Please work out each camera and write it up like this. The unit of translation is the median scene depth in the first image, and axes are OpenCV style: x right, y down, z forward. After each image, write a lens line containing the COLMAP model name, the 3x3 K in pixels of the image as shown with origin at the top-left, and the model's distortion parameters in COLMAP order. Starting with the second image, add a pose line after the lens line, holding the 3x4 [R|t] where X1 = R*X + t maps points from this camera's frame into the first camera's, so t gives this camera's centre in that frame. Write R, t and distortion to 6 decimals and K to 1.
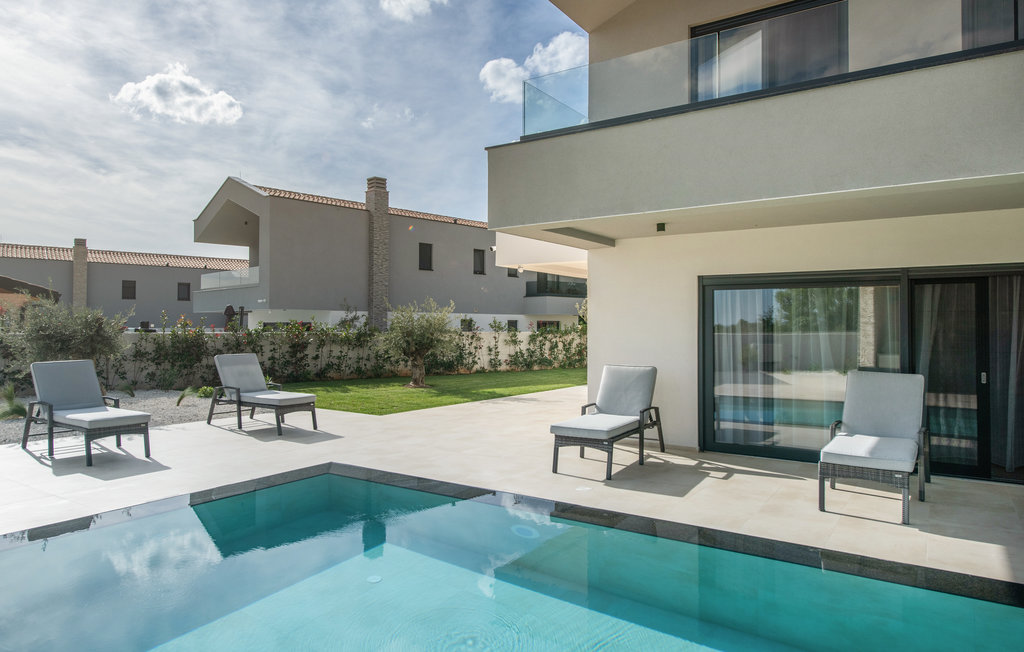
lens RADIAL K [[657.4, 0, 510.3], [0, 657.4, 322.7], [0, 0, 1]] dist [-0.002873, -0.000233]
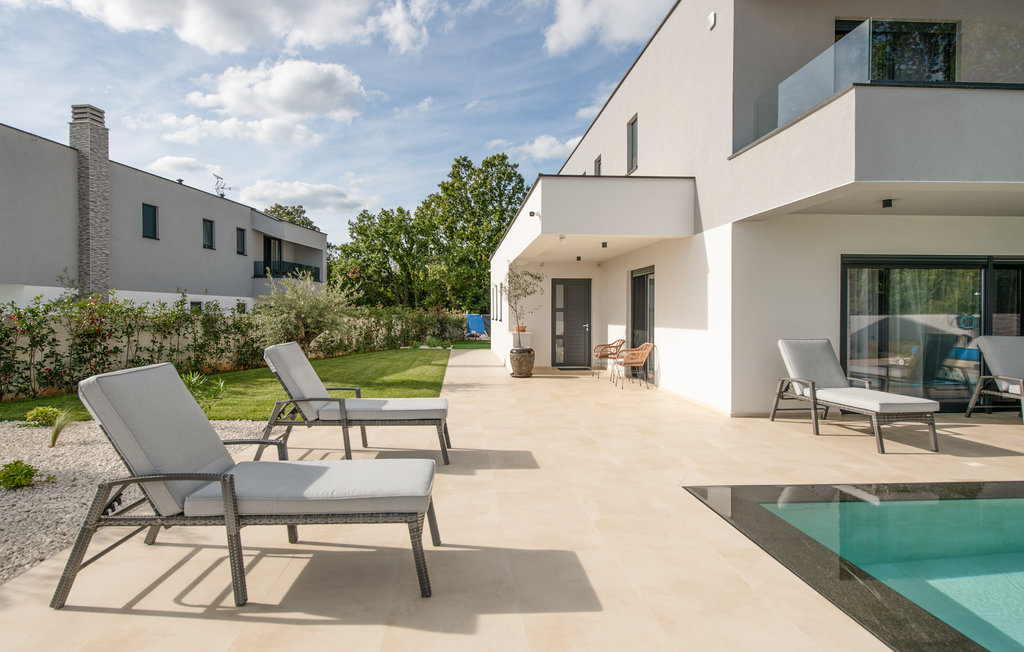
lens RADIAL K [[591.7, 0, 509.6], [0, 591.7, 324.2], [0, 0, 1]] dist [0.004286, 0.000759]
pose [[0.792660, -0.010622, 0.609571, -0.239551], [-0.002344, 0.999788, 0.020470, 0.007842], [-0.609660, -0.017654, 0.792467, 0.184701]]
